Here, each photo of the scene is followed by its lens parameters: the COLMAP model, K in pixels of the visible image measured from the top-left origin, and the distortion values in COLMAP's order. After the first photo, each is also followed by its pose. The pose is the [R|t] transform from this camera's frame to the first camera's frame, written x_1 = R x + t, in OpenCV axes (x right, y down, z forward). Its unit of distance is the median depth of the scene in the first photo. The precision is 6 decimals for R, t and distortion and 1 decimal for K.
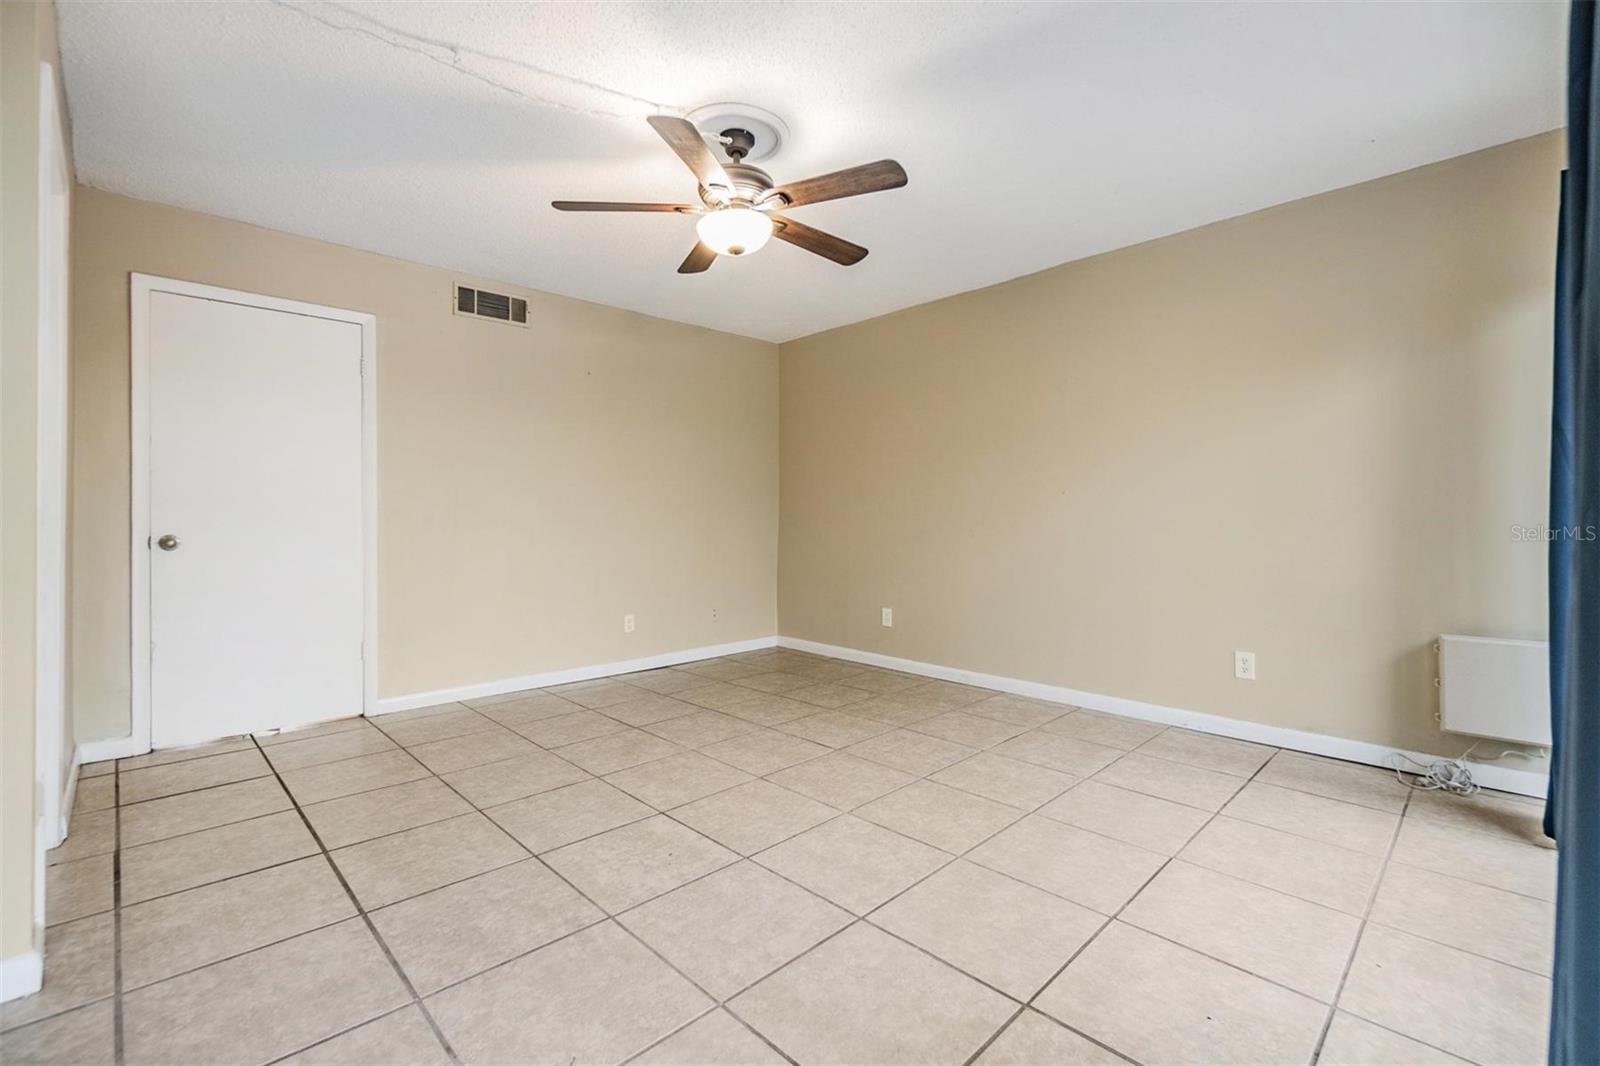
lens RADIAL K [[699.7, 0, 793.6], [0, 699.7, 530.5], [0, 0, 1]] dist [-0.003007, -0.000873]
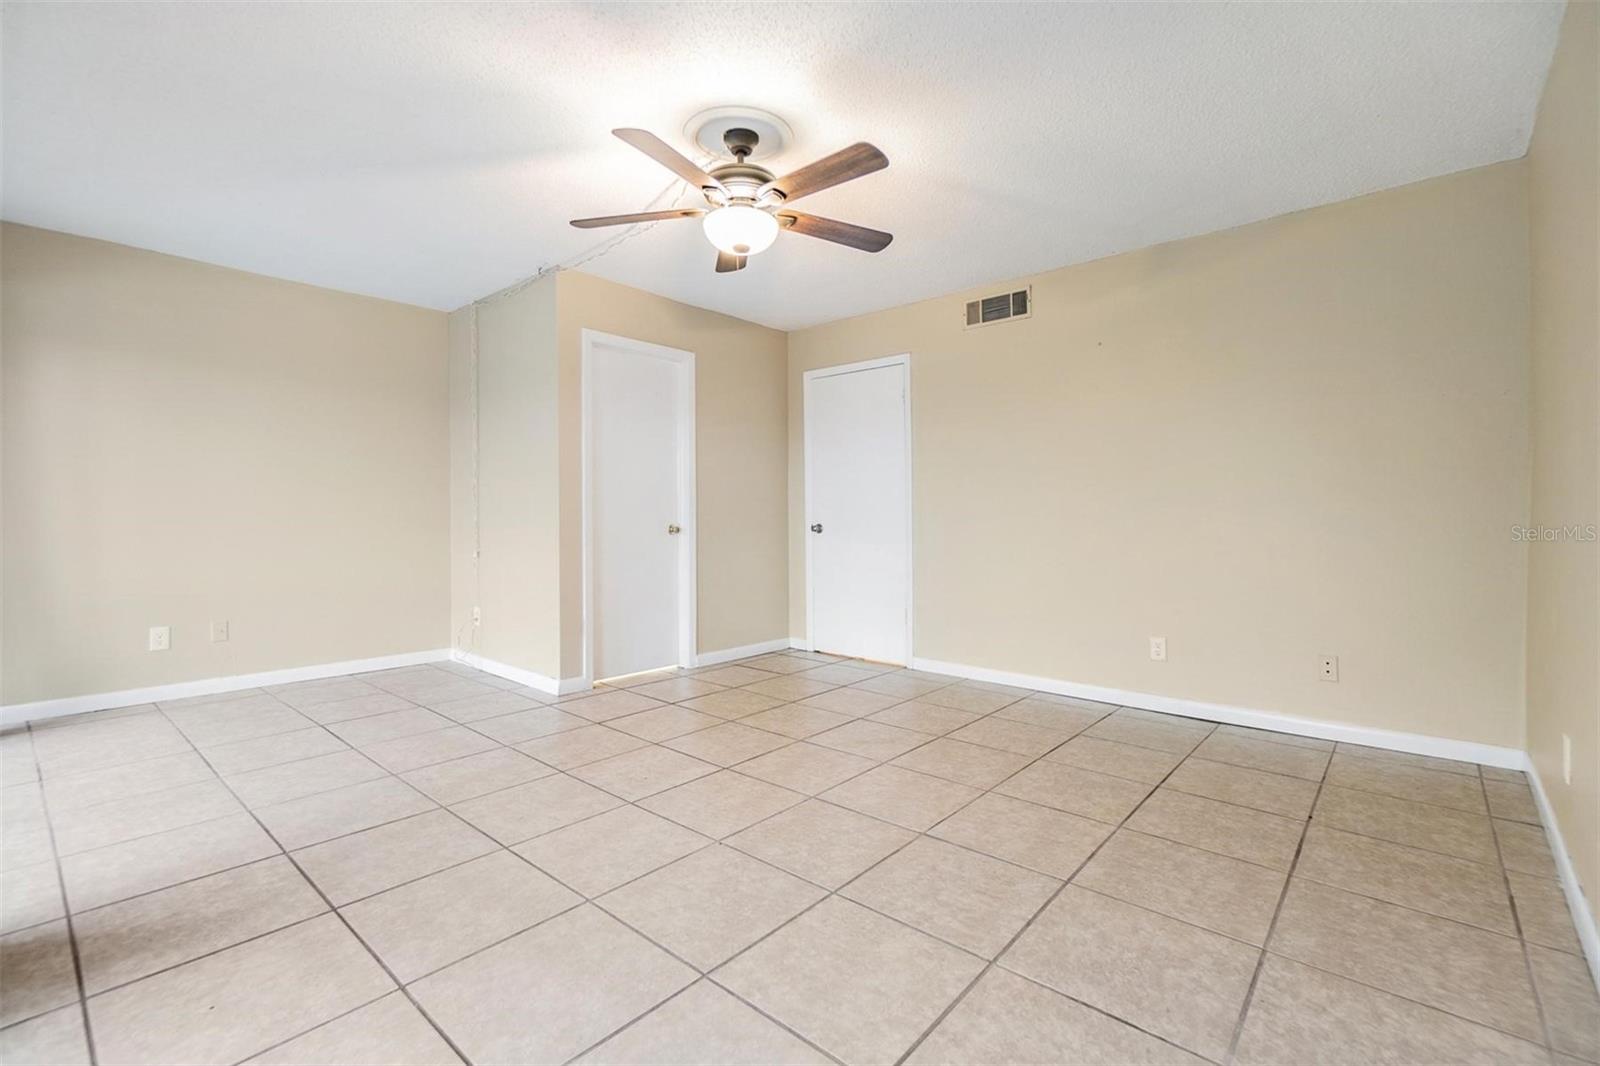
lens RADIAL K [[699.7, 0, 792.8], [0, 699.7, 528.6], [0, 0, 1]] dist [-0.003007, -0.000873]
pose [[0.078700, 0.017411, -0.996746, 0.787305], [-0.017453, 0.999718, 0.016084, -0.008127], [0.996746, 0.016131, 0.078982, 0.833609]]
